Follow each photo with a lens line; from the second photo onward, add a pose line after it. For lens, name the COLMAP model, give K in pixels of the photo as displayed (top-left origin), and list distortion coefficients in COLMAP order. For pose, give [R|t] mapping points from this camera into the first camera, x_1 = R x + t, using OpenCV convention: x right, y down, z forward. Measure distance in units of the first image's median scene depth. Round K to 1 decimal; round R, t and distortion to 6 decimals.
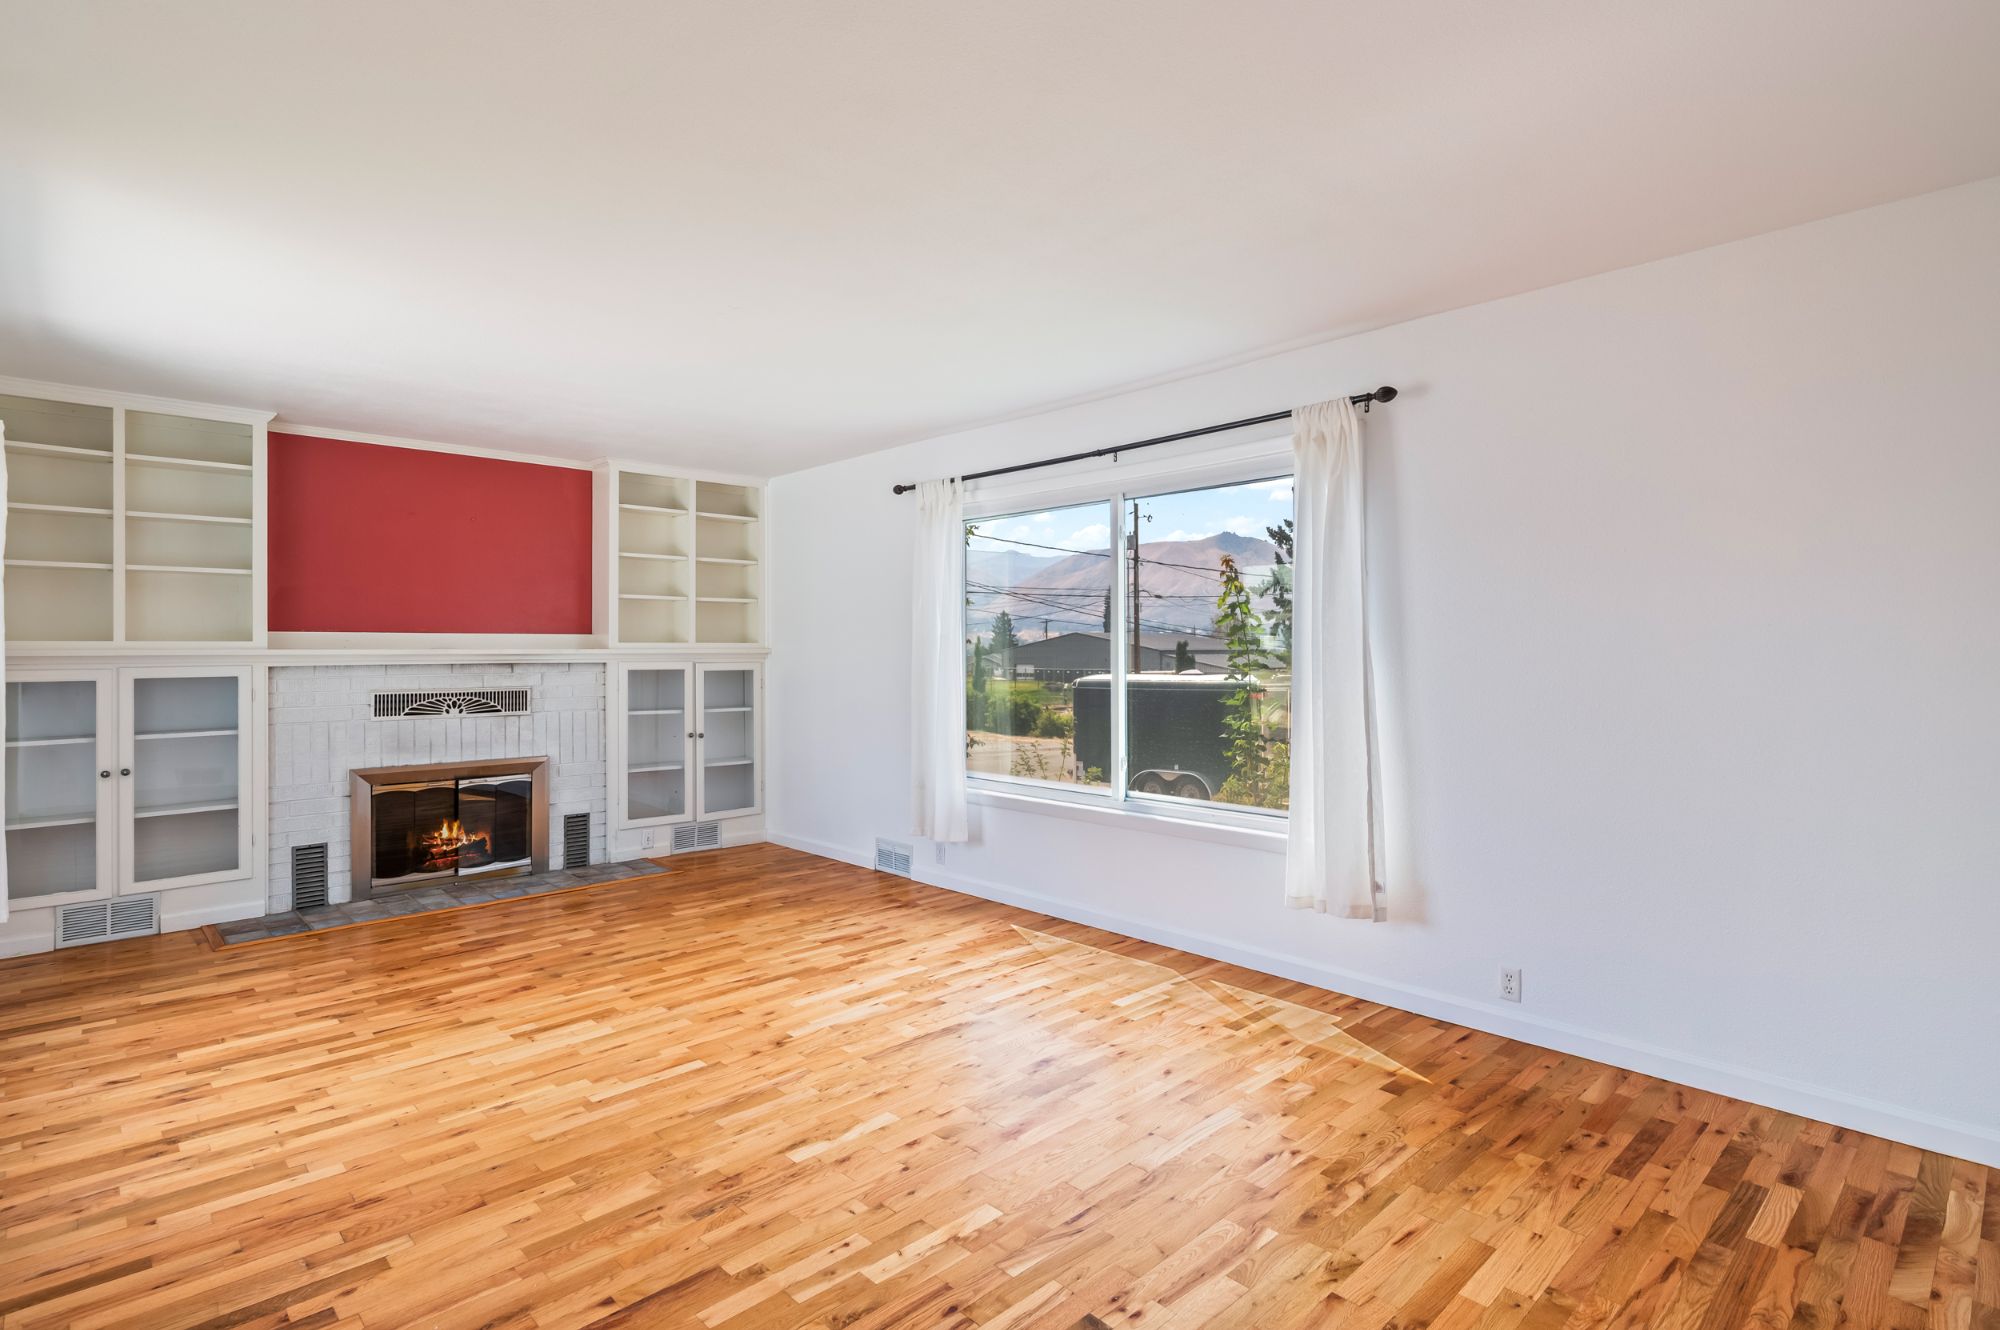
lens RADIAL K [[989.4, 0, 1002.0], [0, 989.4, 638.2], [0, 0, 1]] dist [0.000574, 0.000022]
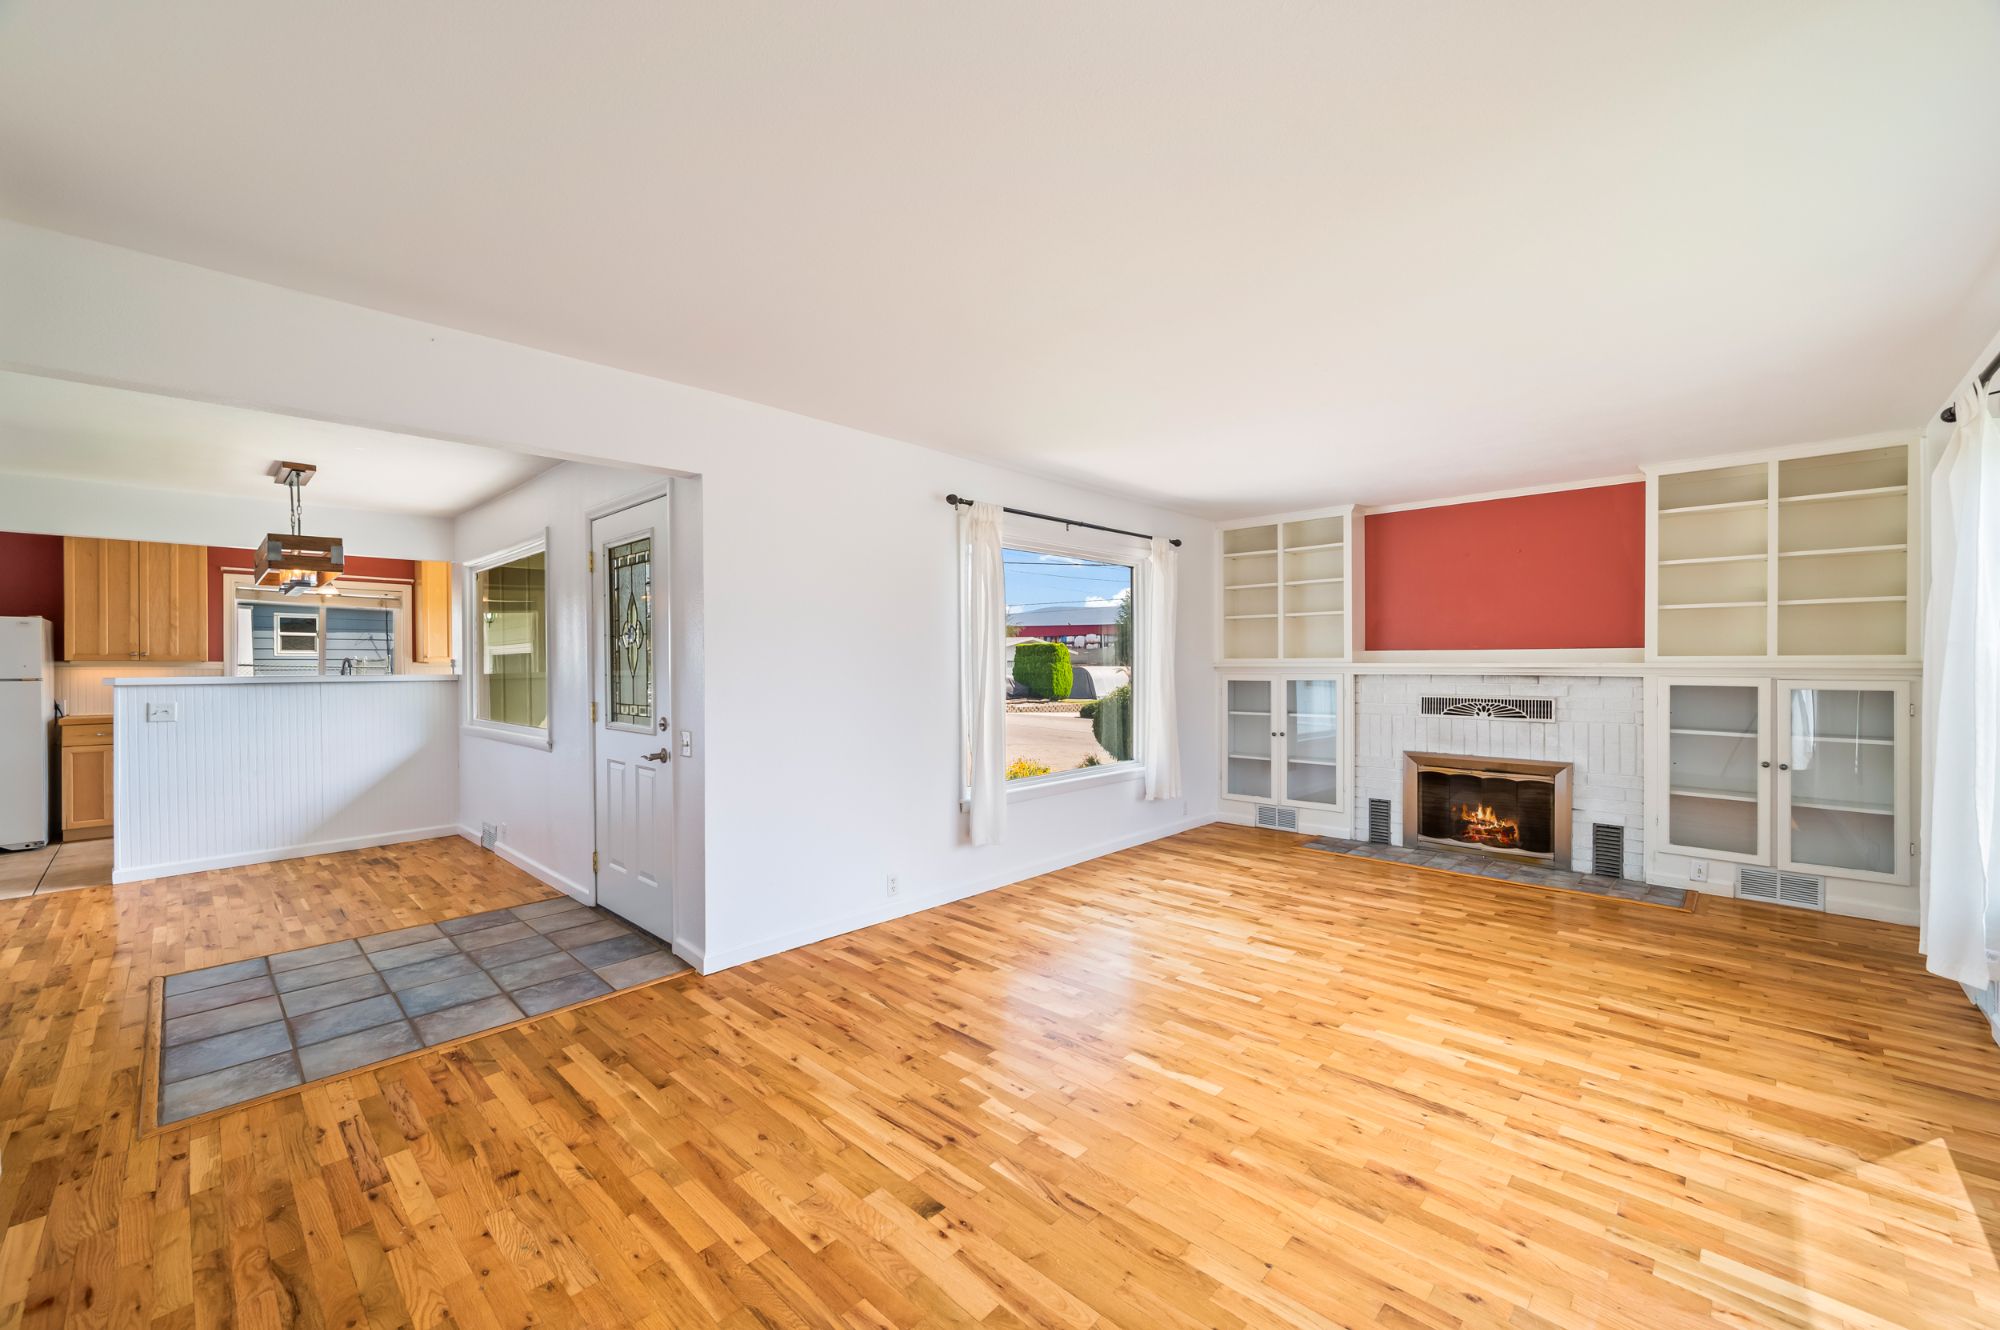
lens RADIAL K [[794.6, 0, 1005.8], [0, 794.6, 659.1], [0, 0, 1]] dist [0.000705, -0.000109]
pose [[0.047739, -0.003235, -0.998855, 0.470232], [0.012471, 0.999919, -0.002642, 0.002211], [0.998782, -0.012331, 0.047775, 0.451224]]
